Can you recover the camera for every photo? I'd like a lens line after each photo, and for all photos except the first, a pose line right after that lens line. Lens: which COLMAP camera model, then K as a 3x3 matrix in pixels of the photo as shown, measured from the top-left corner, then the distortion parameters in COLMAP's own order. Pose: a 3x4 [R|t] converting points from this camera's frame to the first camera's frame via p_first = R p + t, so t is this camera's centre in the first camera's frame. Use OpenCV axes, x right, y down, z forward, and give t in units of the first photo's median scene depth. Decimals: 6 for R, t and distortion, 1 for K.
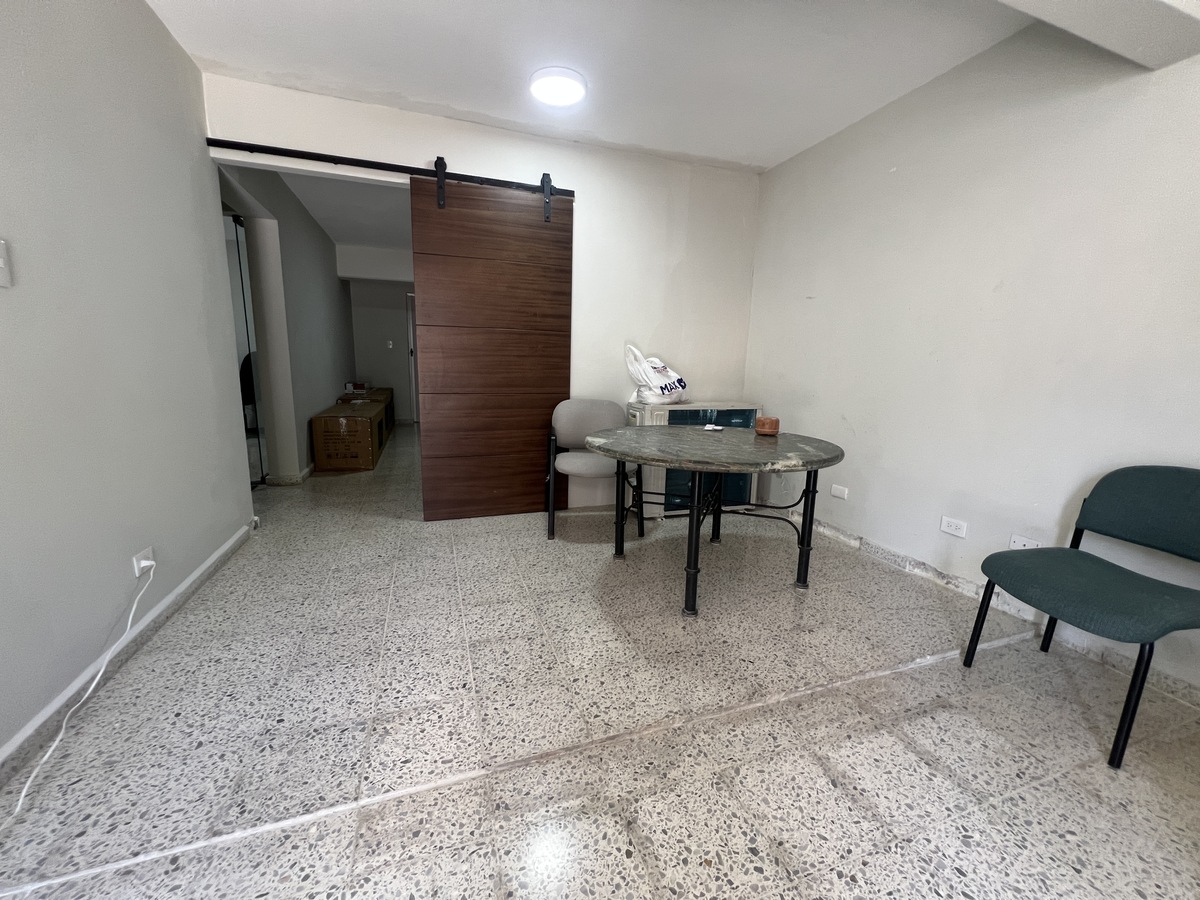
lens RADIAL K [[480.3, 0, 596.7], [0, 480.3, 450.1], [0, 0, 1]] dist [-0.001006, -0.000189]
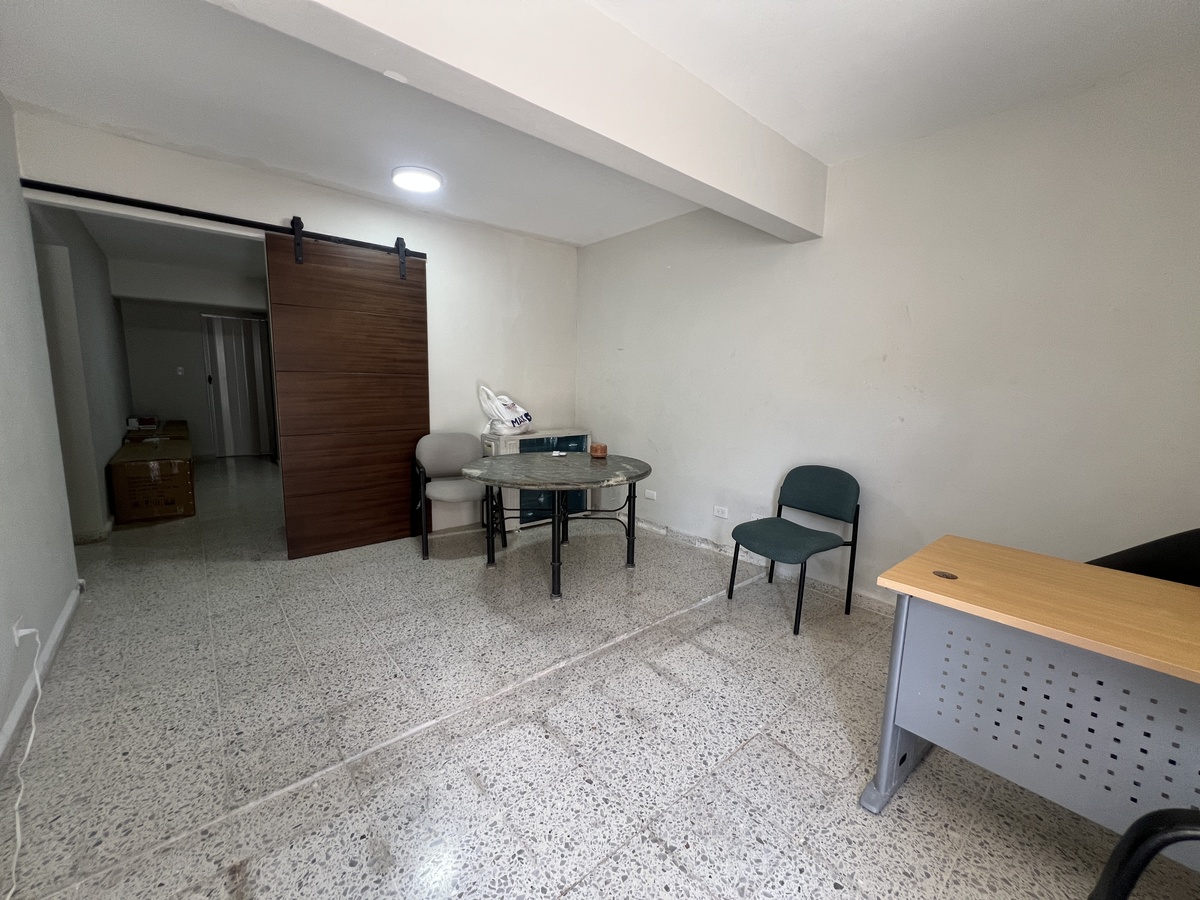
lens RADIAL K [[480.3, 0, 596.7], [0, 480.3, 450.1], [0, 0, 1]] dist [-0.001006, -0.000189]
pose [[0.933846, -0.056905, 0.353119, -0.121539], [0.067639, 0.997545, -0.018123, -0.028002], [-0.351221, 0.040809, 0.935403, -0.247888]]
